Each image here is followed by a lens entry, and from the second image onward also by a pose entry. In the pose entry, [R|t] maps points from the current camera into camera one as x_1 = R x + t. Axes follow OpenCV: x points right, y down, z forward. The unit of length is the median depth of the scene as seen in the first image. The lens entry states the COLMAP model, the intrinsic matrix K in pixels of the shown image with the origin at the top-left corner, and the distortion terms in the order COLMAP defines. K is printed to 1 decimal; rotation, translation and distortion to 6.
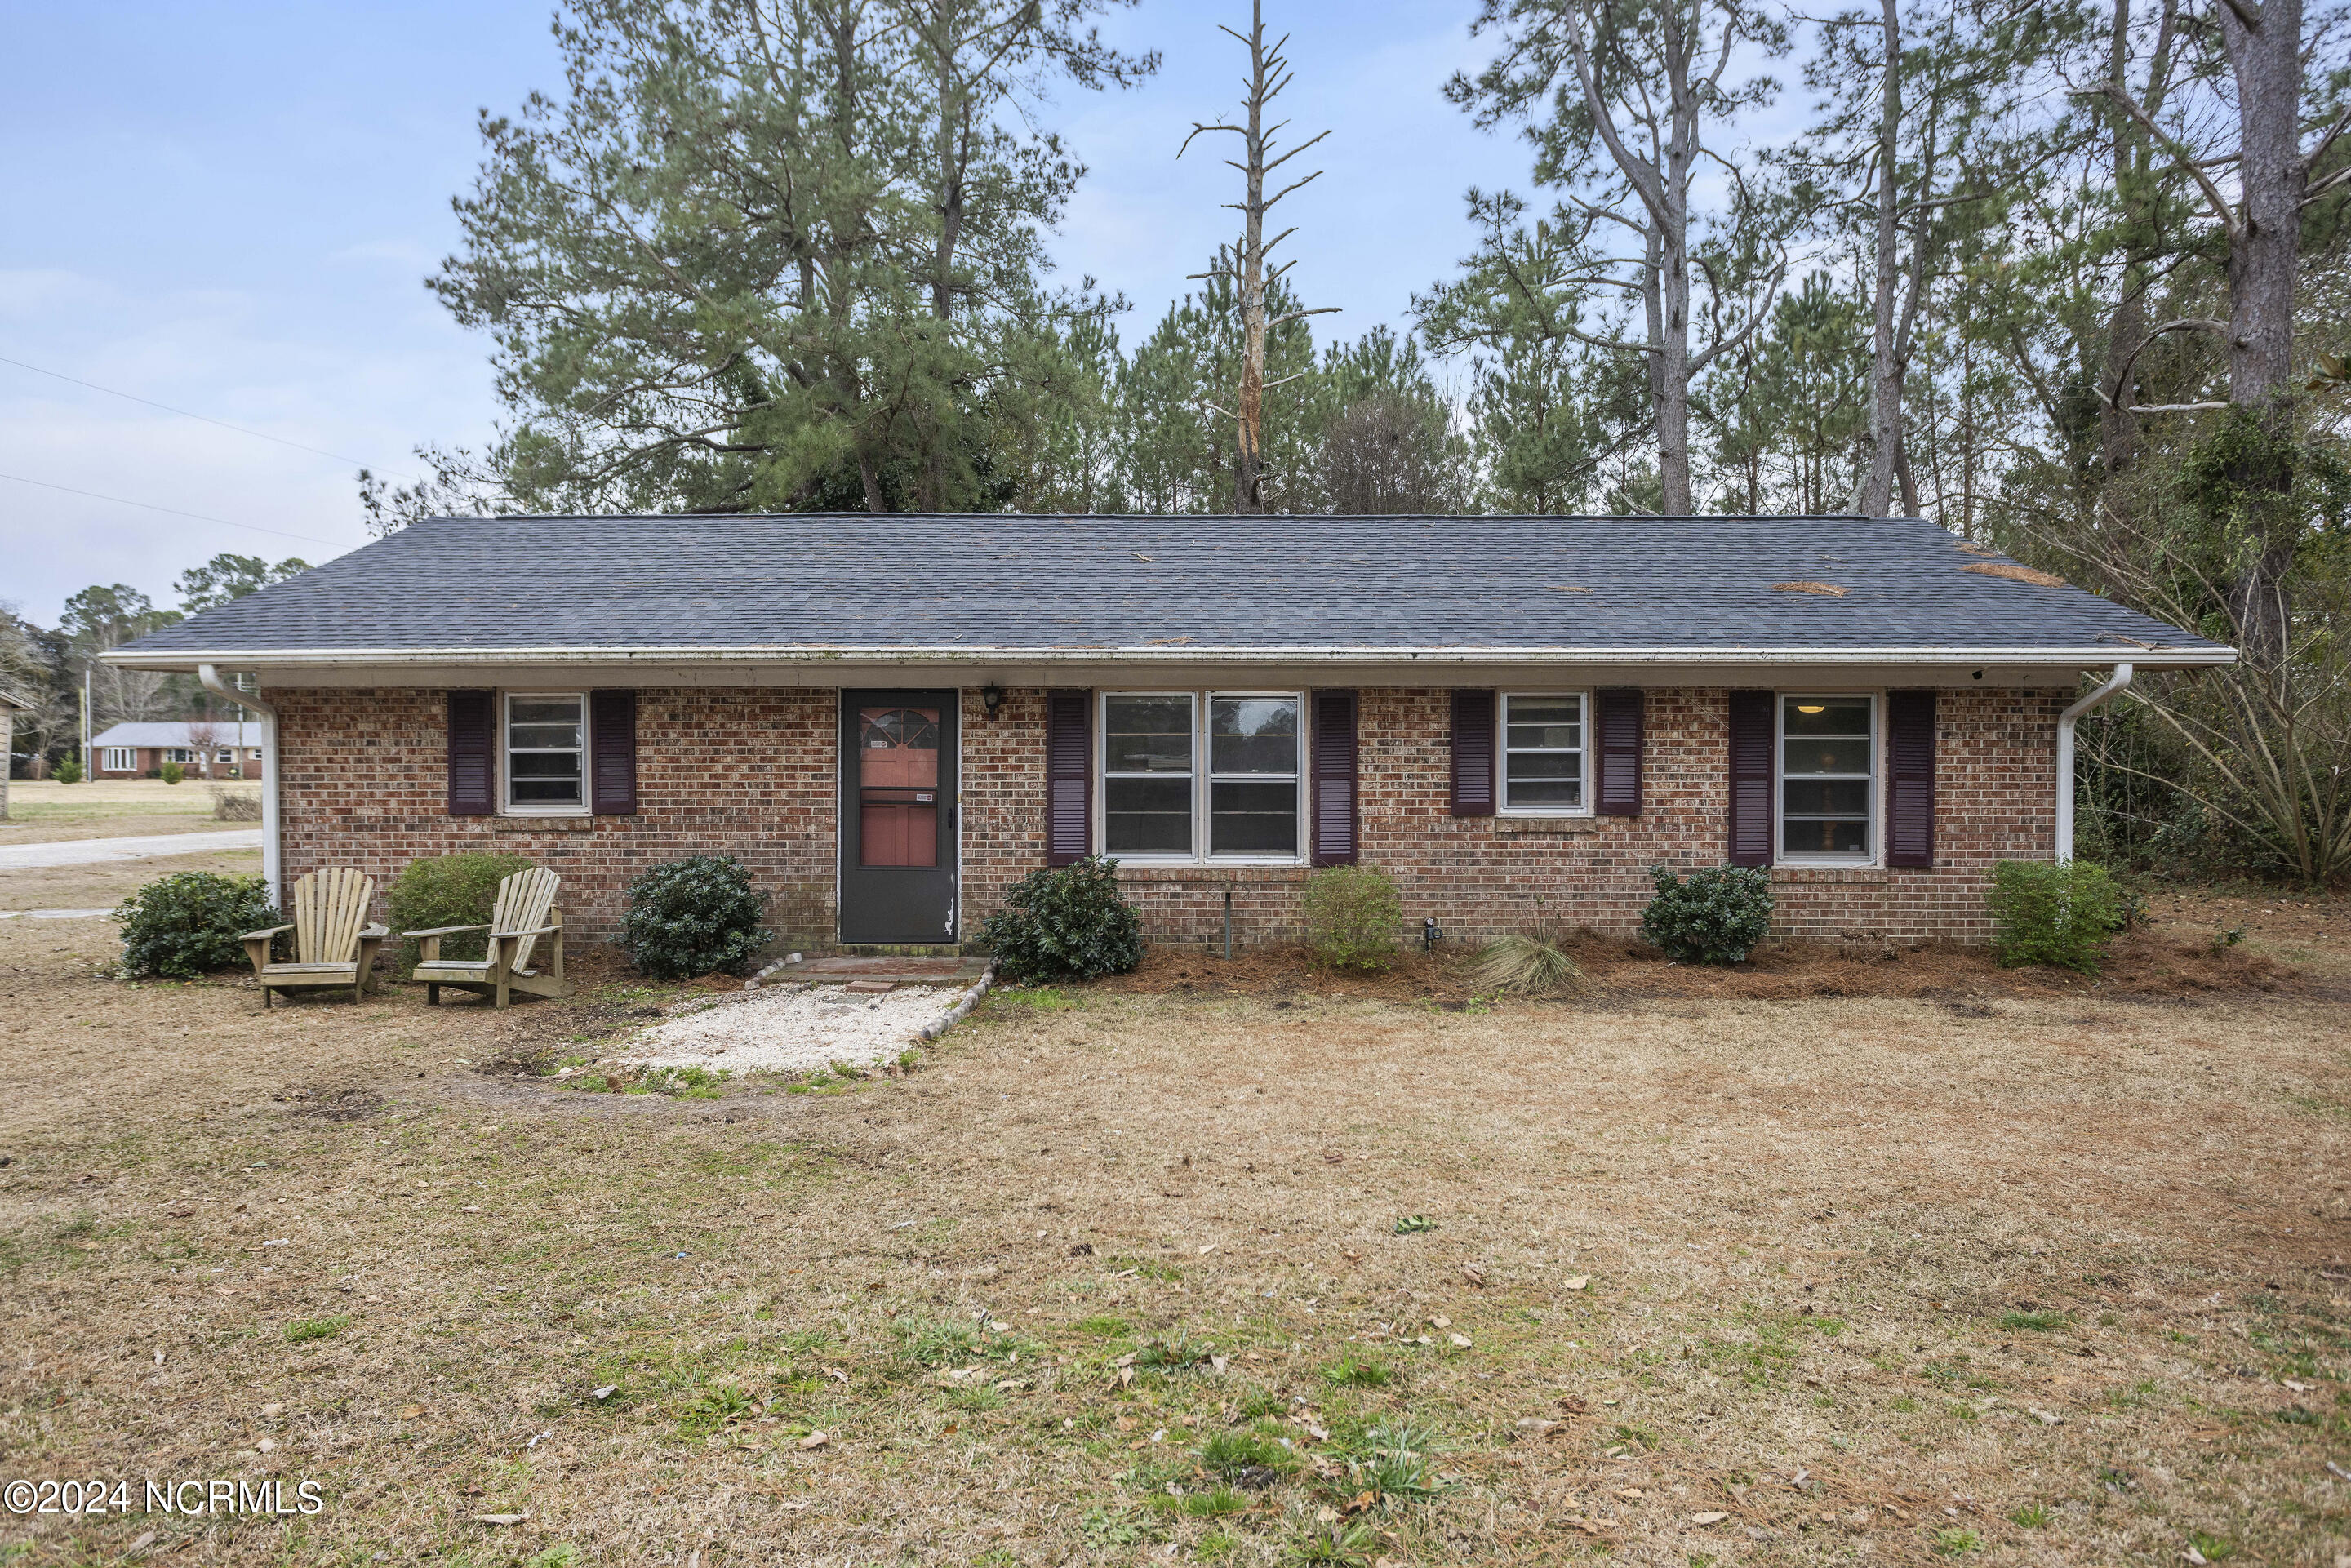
lens RADIAL K [[1694.4, 0, 1175.5], [0, 1694.4, 784.0], [0, 0, 1]] dist [-0.010687, -0.003512]
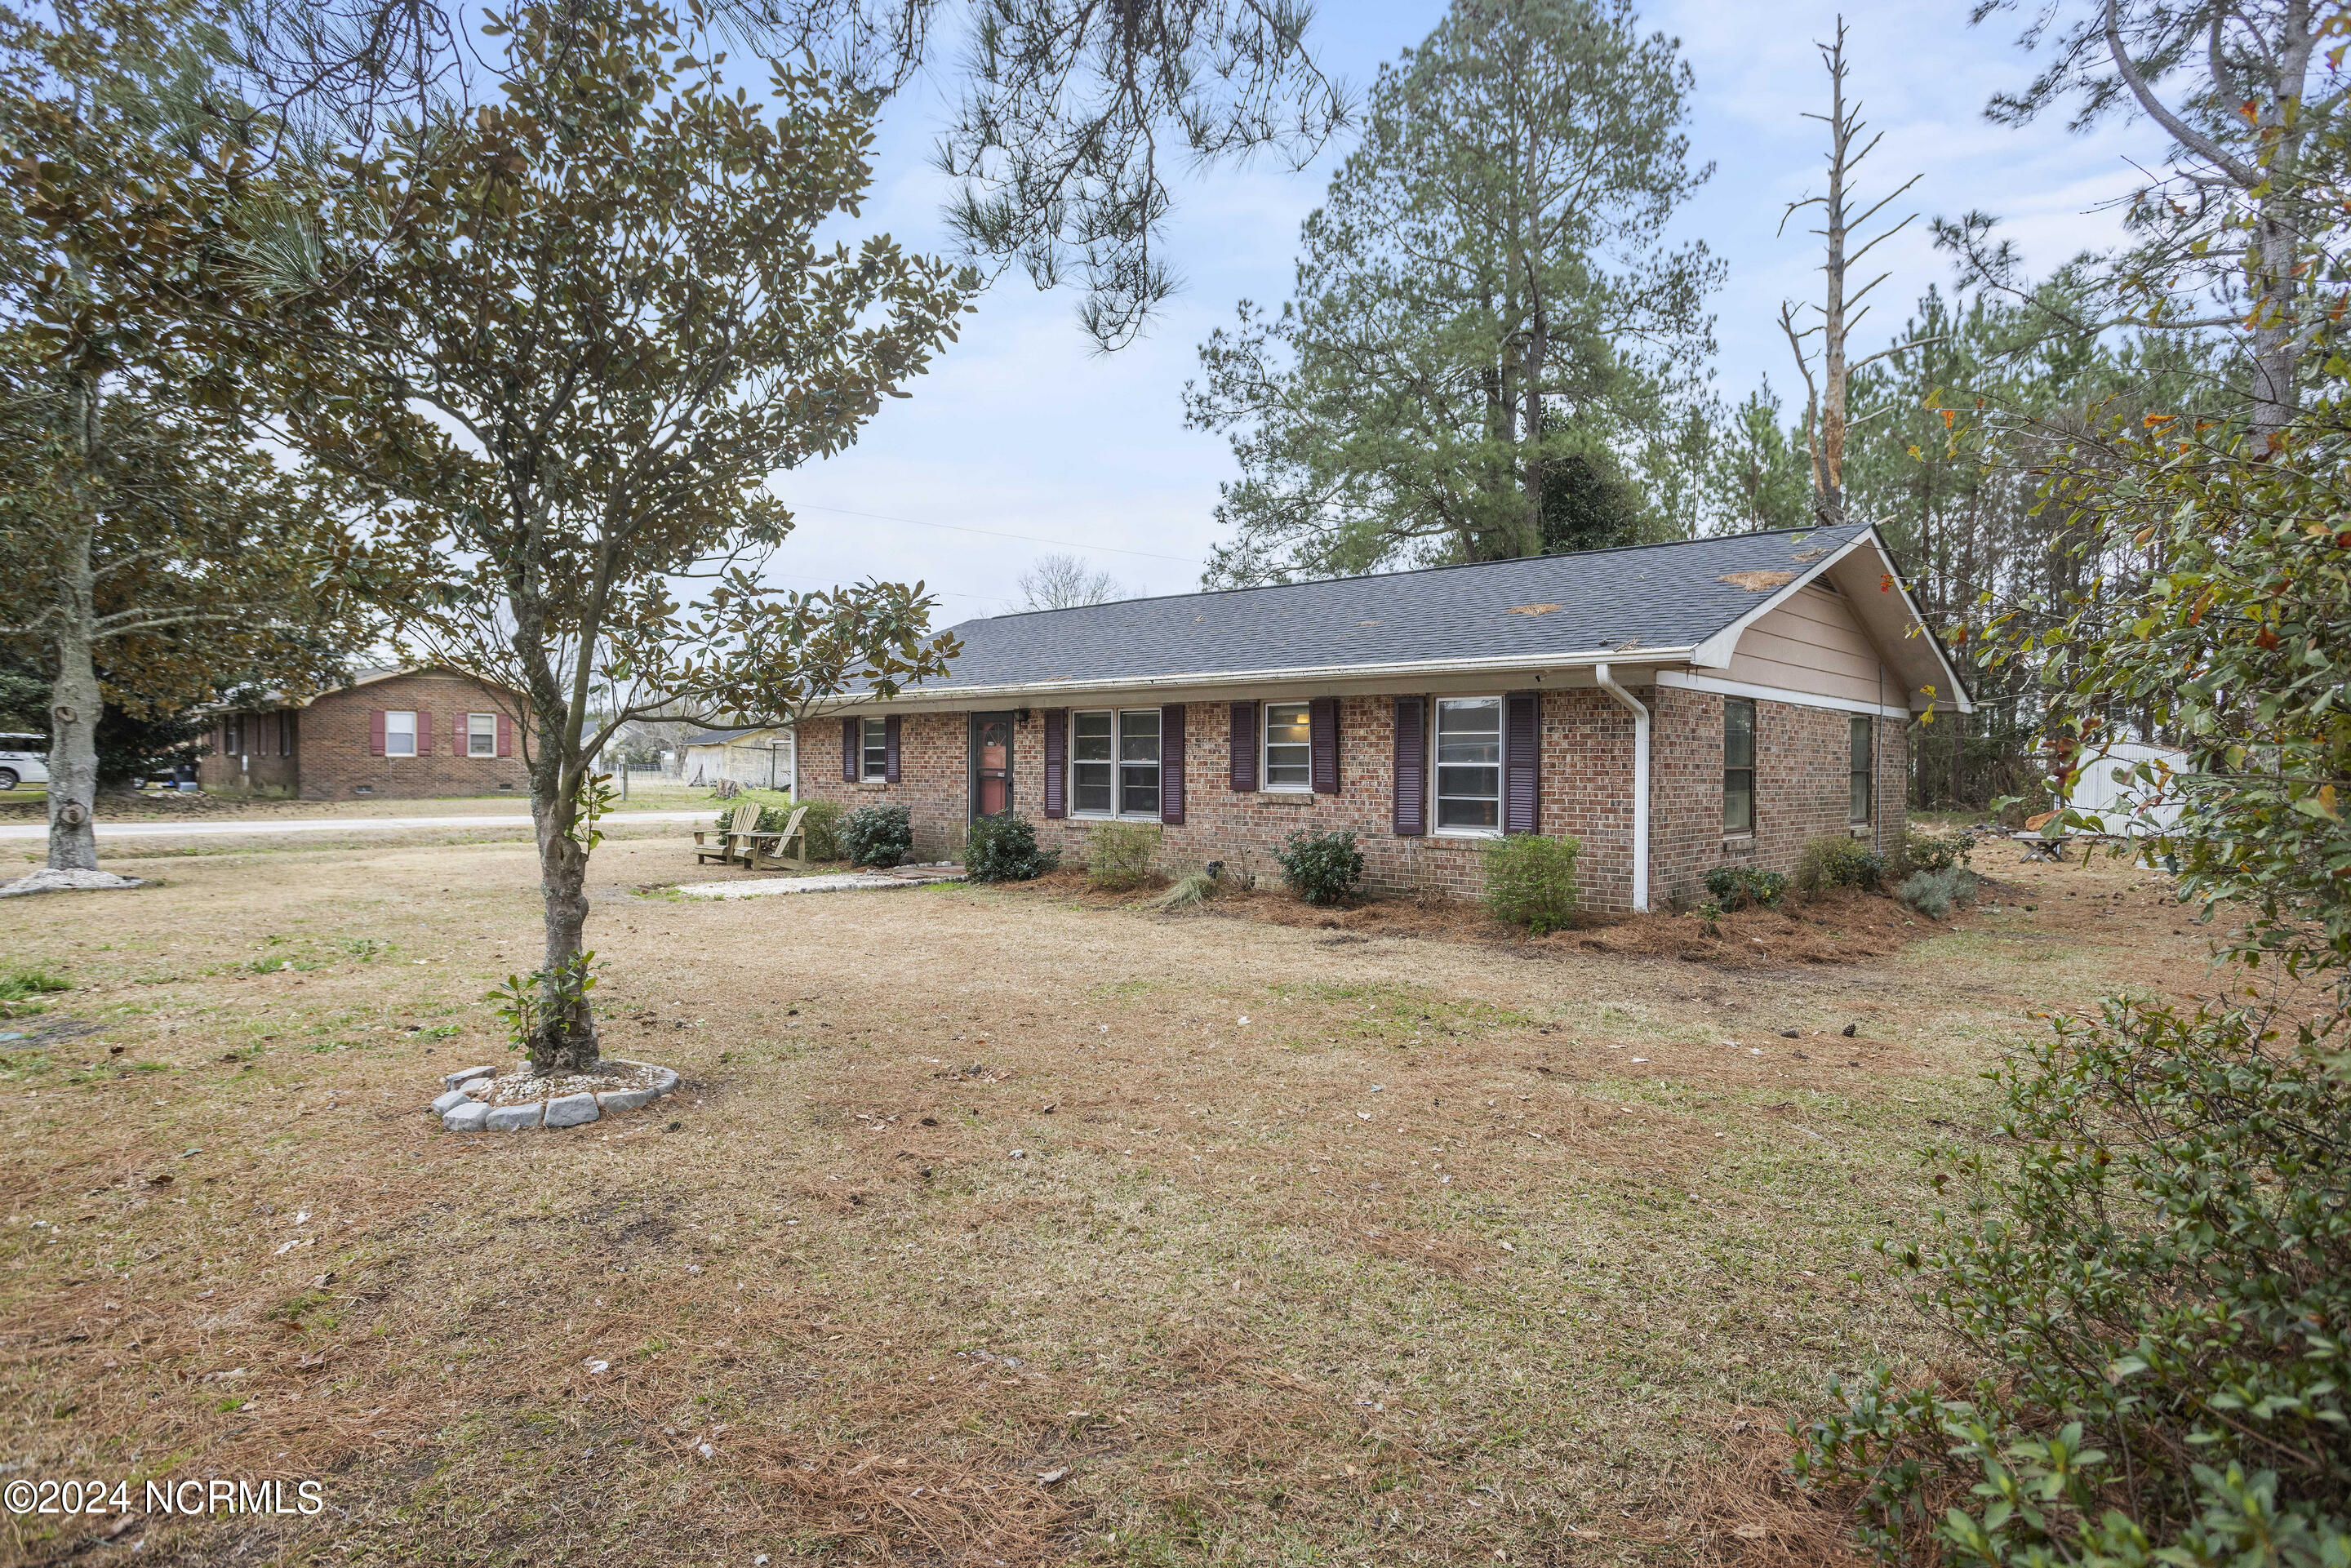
lens RADIAL K [[1301.7, 0, 1175.5], [0, 1301.7, 784.0], [0, 0, 1]] dist [-0.002438, -0.000401]
pose [[0.738871, 0.013627, -0.673709, 0.868442], [-0.007197, 0.999898, 0.012332, -0.000181], [0.673808, -0.004263, 0.738894, 0.153629]]
